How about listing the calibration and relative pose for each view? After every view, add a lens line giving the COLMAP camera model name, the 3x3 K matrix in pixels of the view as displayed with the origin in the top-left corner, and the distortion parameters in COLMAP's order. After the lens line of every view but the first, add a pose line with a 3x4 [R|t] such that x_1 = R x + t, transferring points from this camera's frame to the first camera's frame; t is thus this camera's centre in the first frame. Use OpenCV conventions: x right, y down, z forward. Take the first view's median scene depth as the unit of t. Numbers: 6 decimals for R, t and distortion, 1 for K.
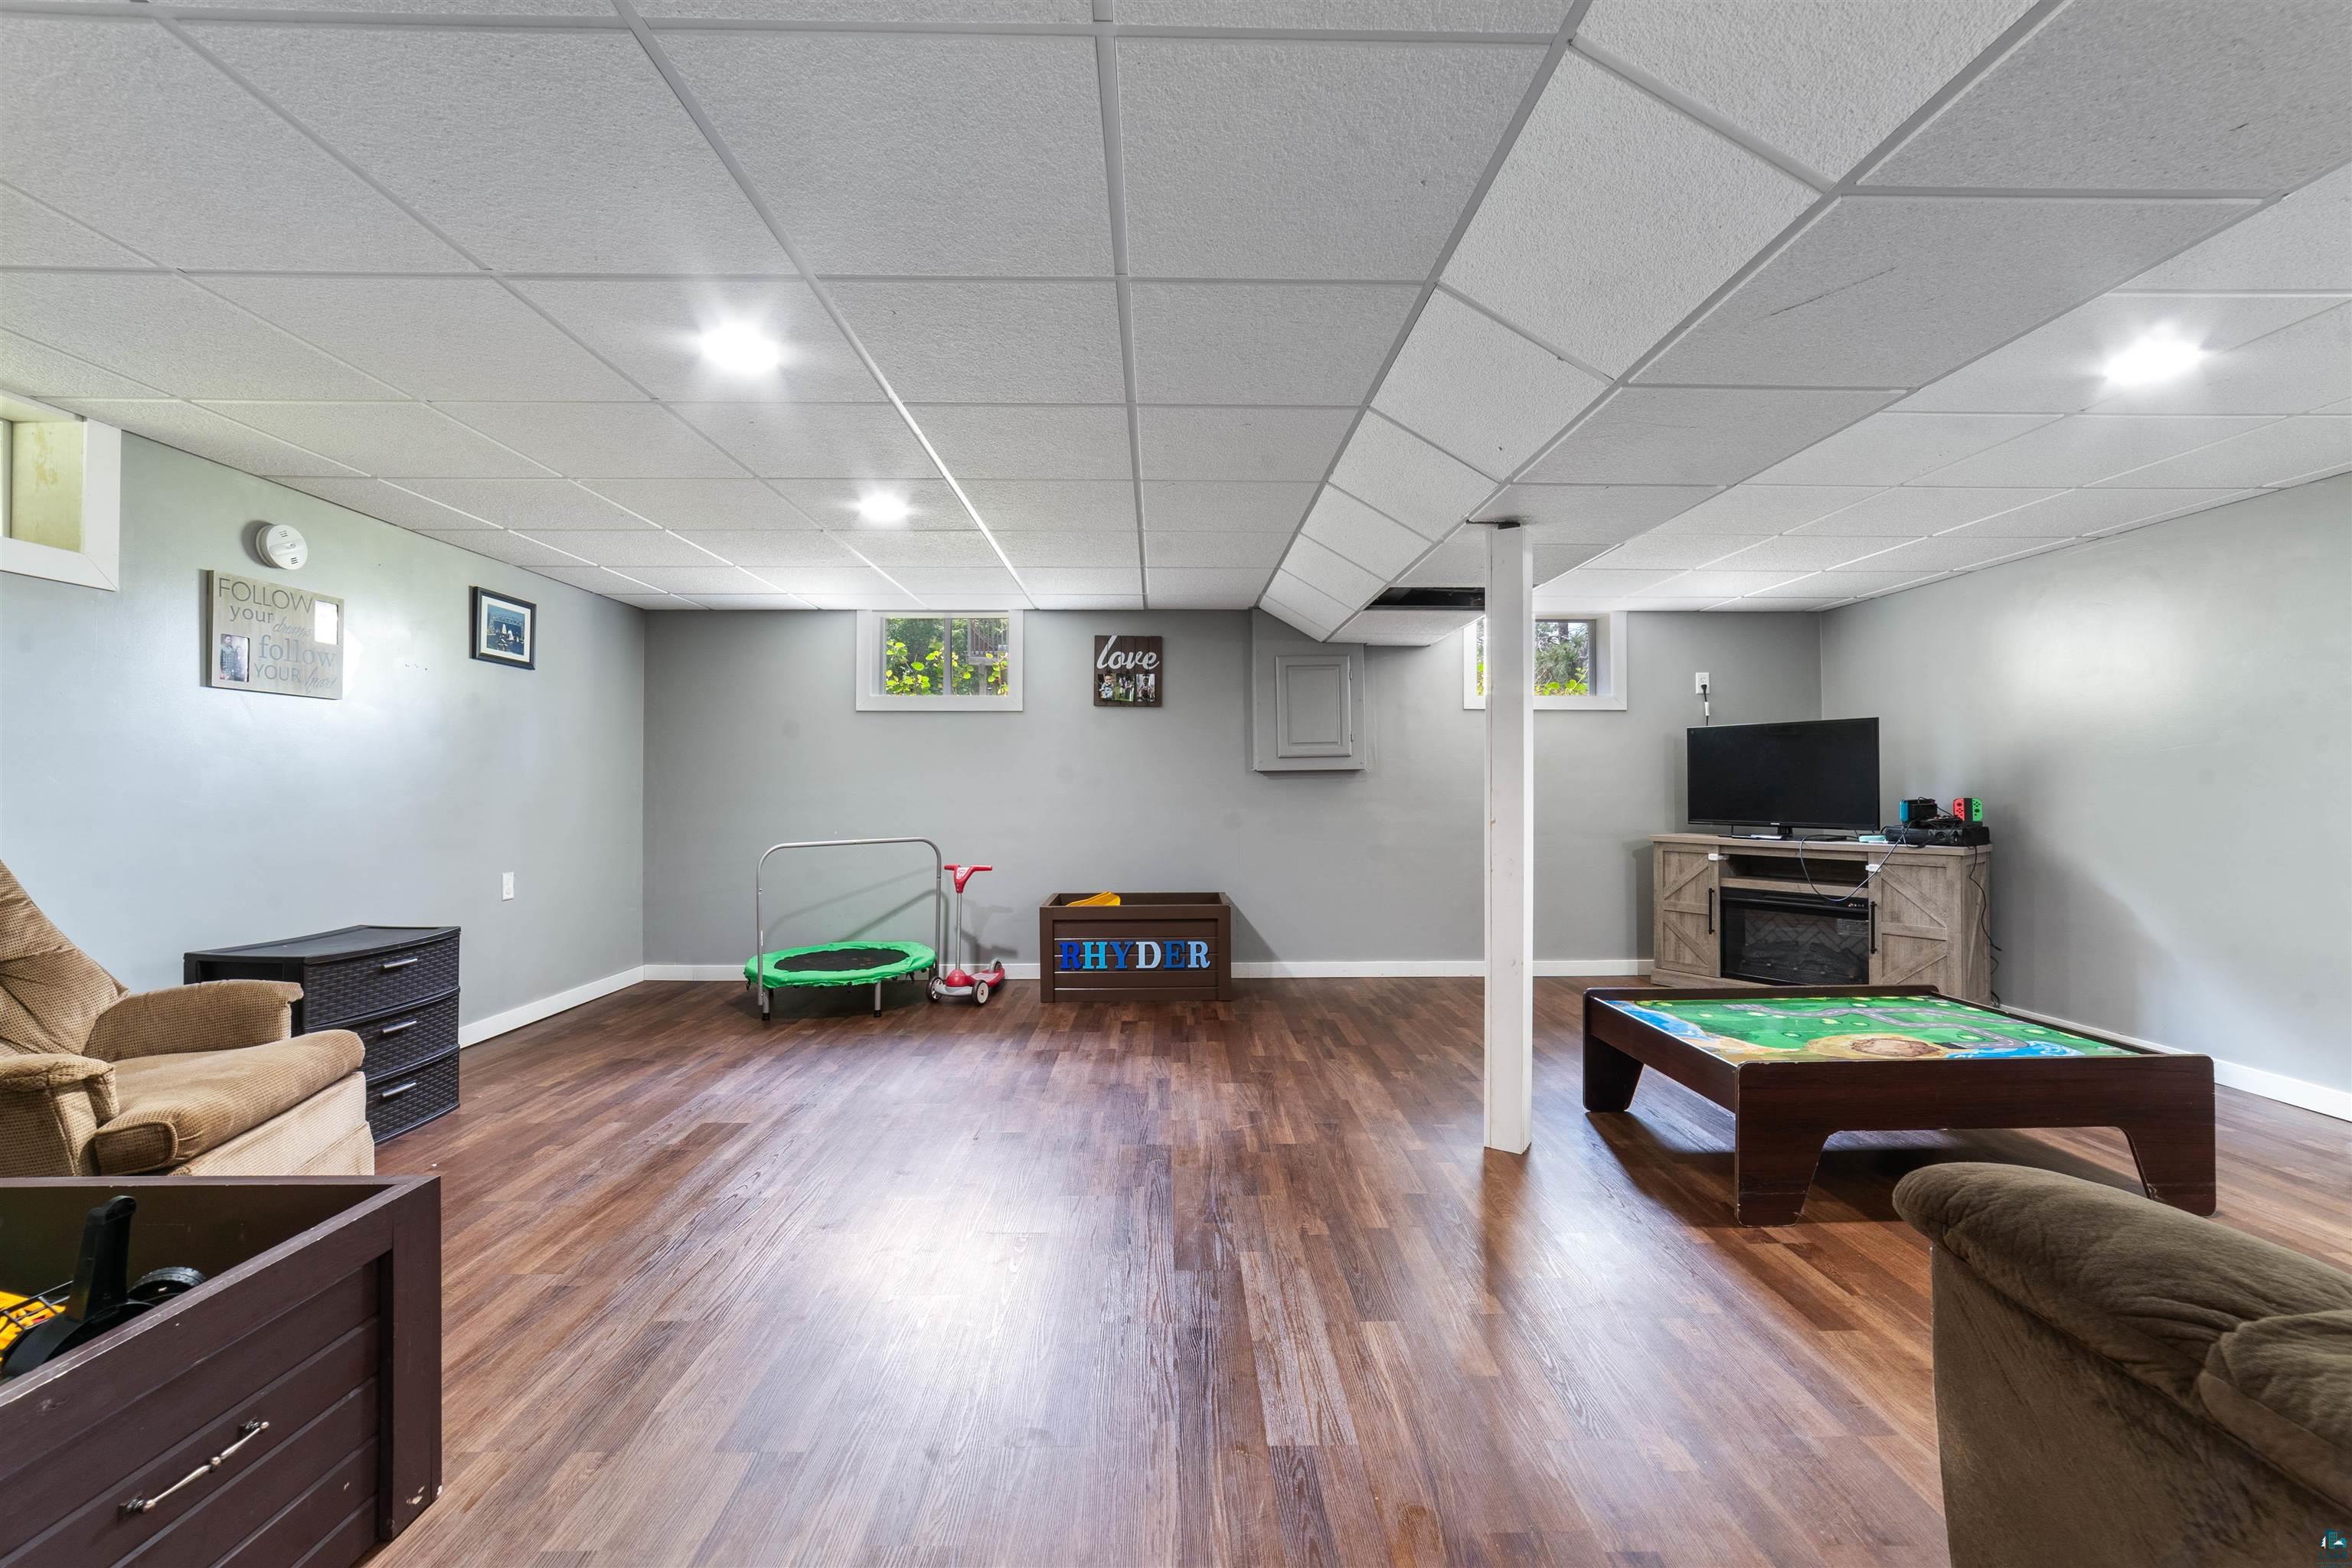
lens RADIAL K [[927.0, 0, 1180.2], [0, 927.0, 782.2], [0, 0, 1]] dist [-0.011132, 0.004335]
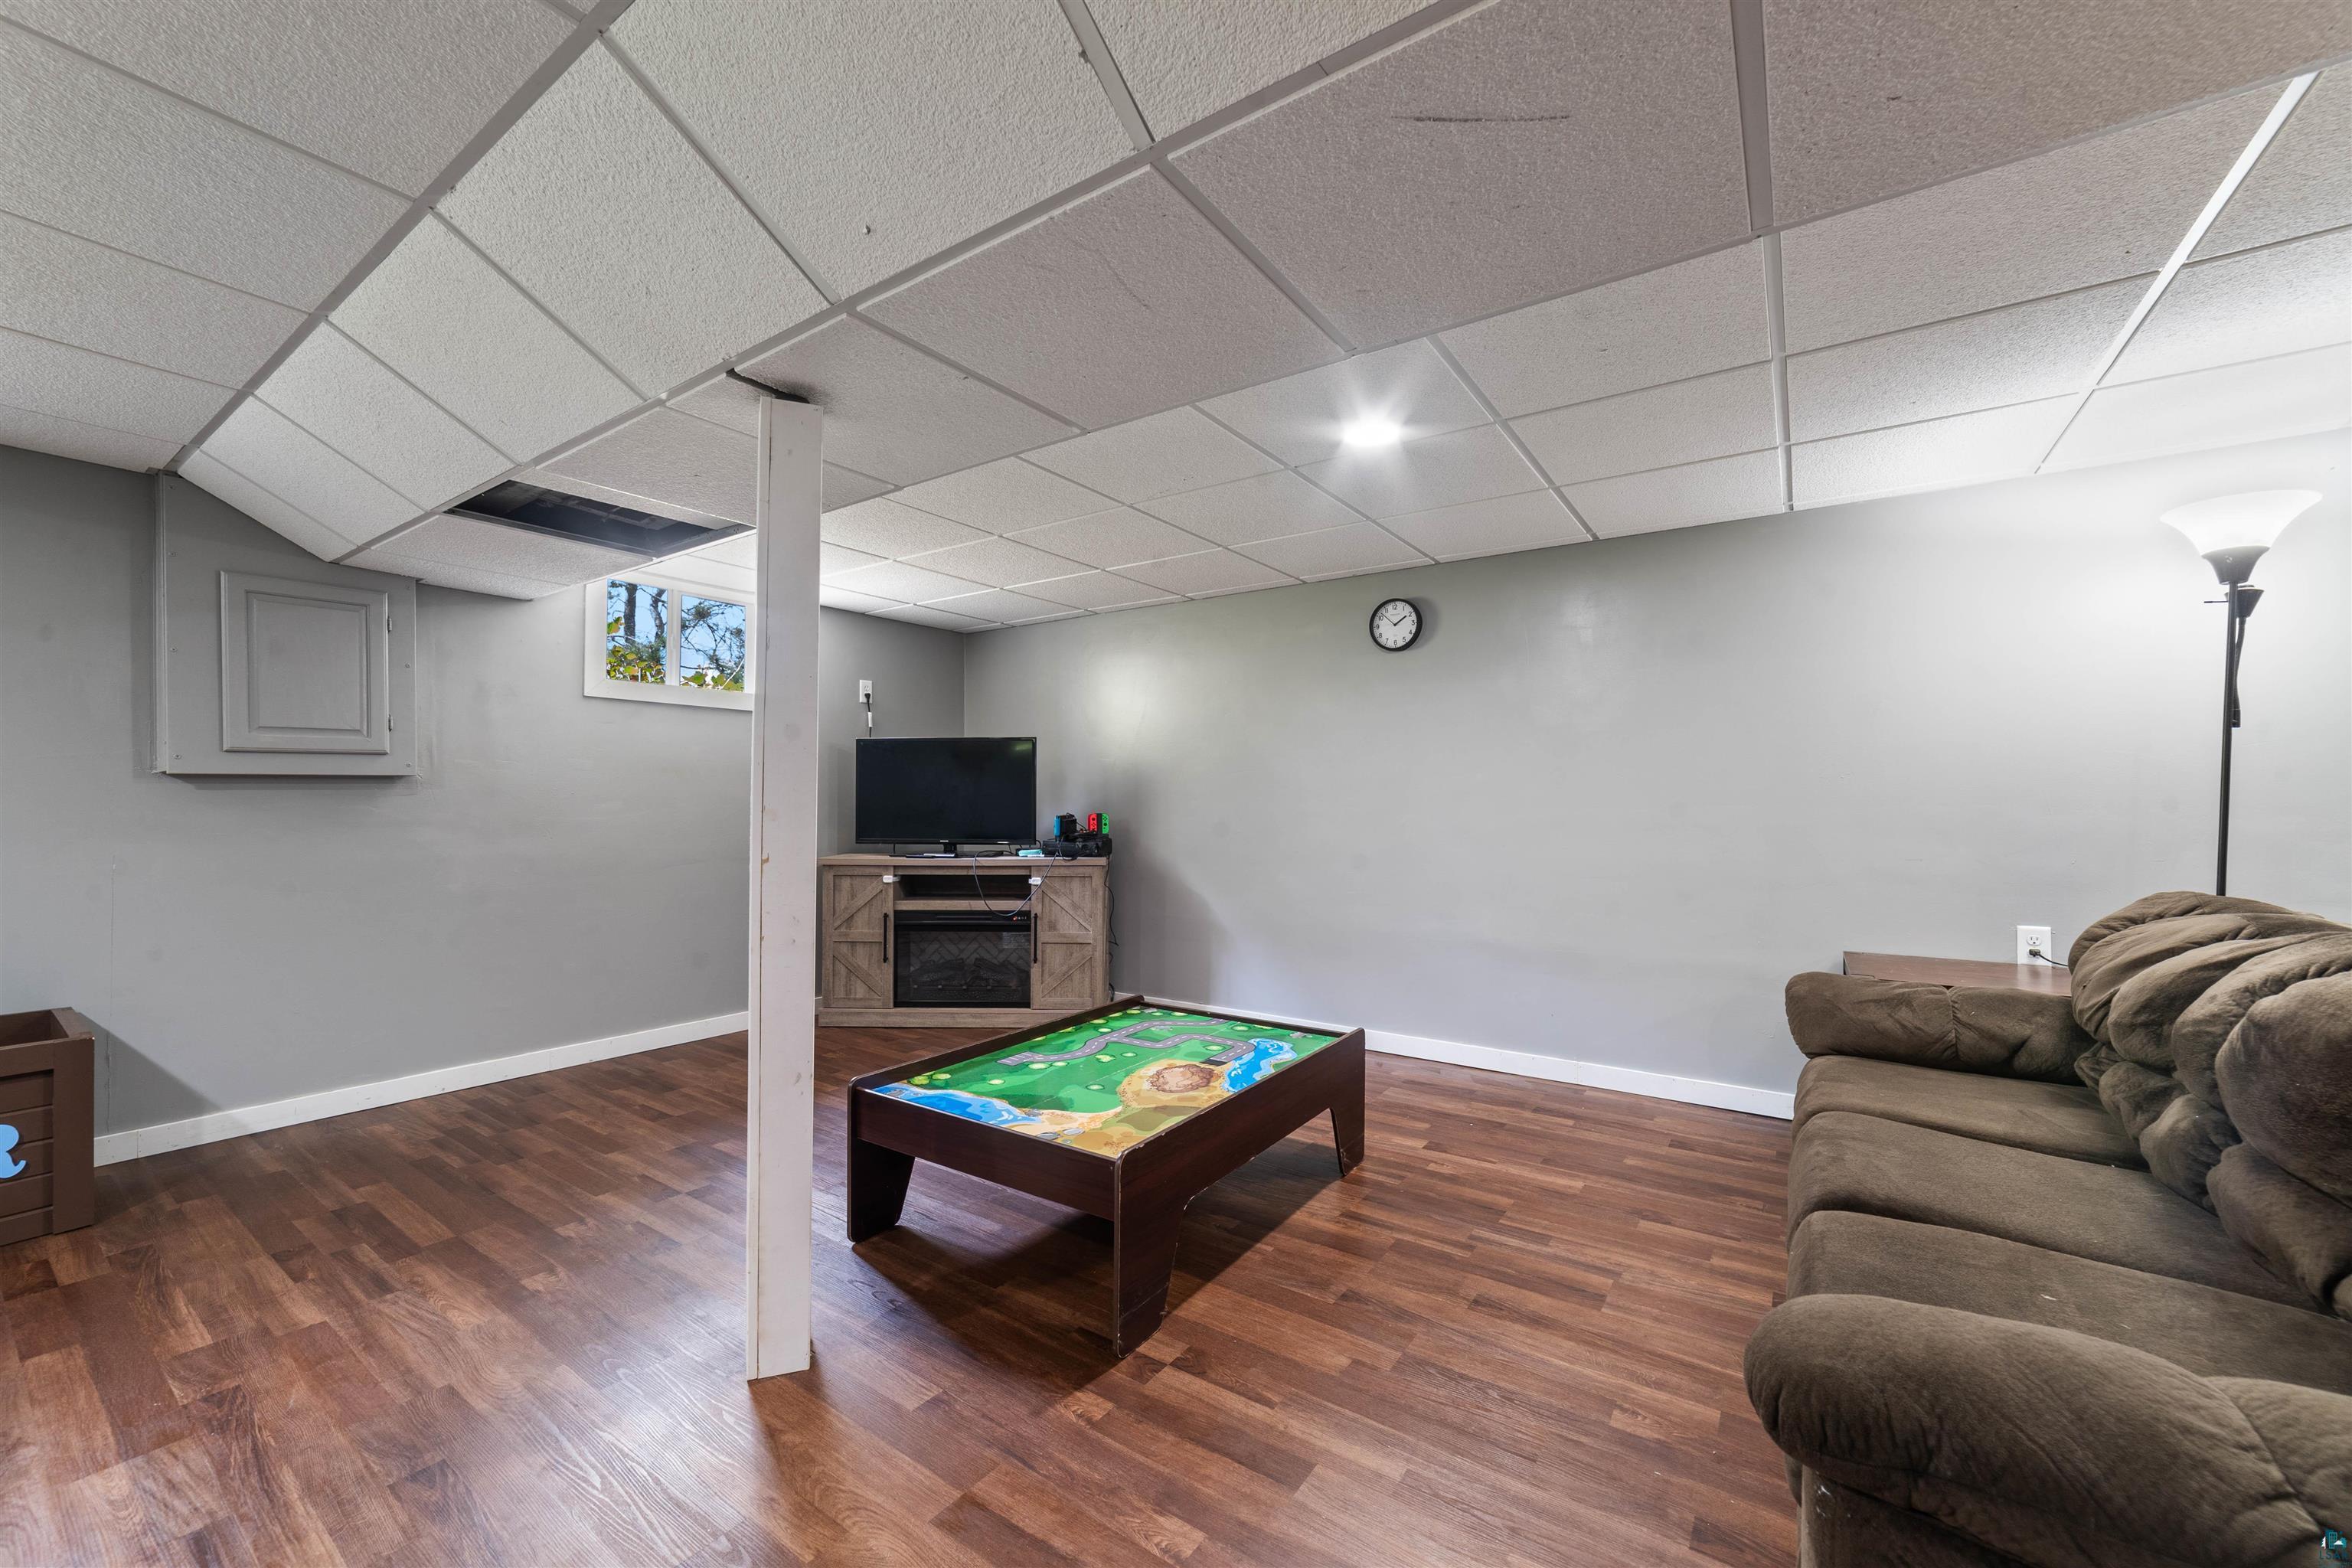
lens RADIAL K [[927.0, 0, 1175.4], [0, 927.0, 794.6], [0, 0, 1]] dist [-0.011132, 0.004335]
pose [[0.590363, 0.007886, 0.807099, -0.004270], [-0.005647, 0.999968, -0.005640, -0.000175], [-0.807118, -0.001228, 0.590389, 0.255053]]
